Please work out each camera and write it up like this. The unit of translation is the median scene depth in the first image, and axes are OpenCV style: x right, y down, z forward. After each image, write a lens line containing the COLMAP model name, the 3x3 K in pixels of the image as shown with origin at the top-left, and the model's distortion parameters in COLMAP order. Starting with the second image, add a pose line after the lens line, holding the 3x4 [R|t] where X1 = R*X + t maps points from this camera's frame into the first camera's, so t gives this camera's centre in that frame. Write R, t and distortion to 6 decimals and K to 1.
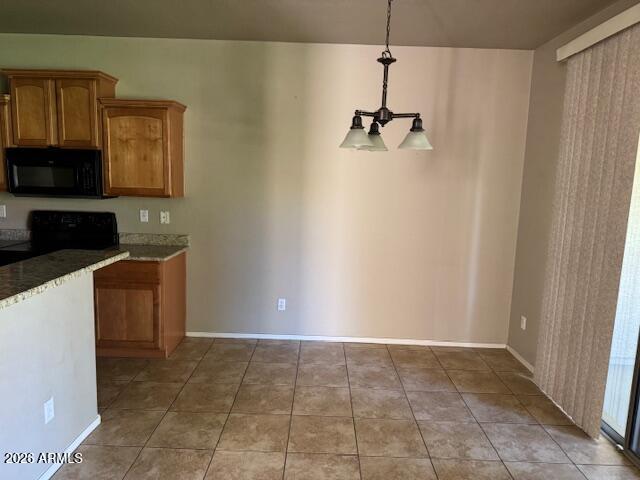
lens RADIAL K [[448.4, 0, 316.9], [0, 448.4, 243.4], [0, 0, 1]] dist [-0.004898, -0.004337]
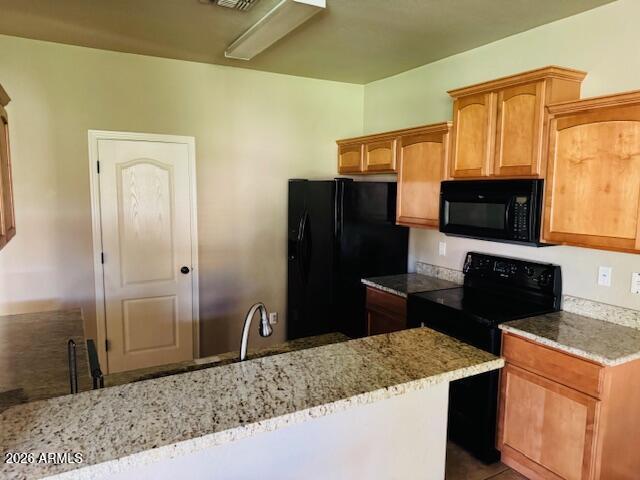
lens RADIAL K [[448.4, 0, 316.9], [0, 448.4, 243.4], [0, 0, 1]] dist [-0.004898, -0.004337]
pose [[0.485047, 0.076054, -0.871174, -0.033940], [-0.116973, 0.992901, 0.021554, -0.080521], [0.866629, 0.091449, 0.490500, 0.357305]]
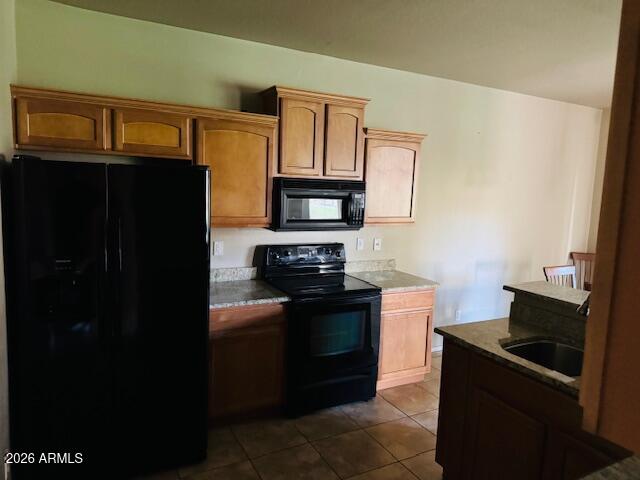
lens RADIAL K [[428.7, 0, 320.0], [0, 428.7, 240.0], [0, 0, 1]] dist [-0.000751, -0.000854]
pose [[0.891060, -0.054247, 0.450632, -0.996170], [0.054870, 0.998425, 0.011693, -0.095385], [-0.450556, 0.014307, 0.892633, 0.213111]]
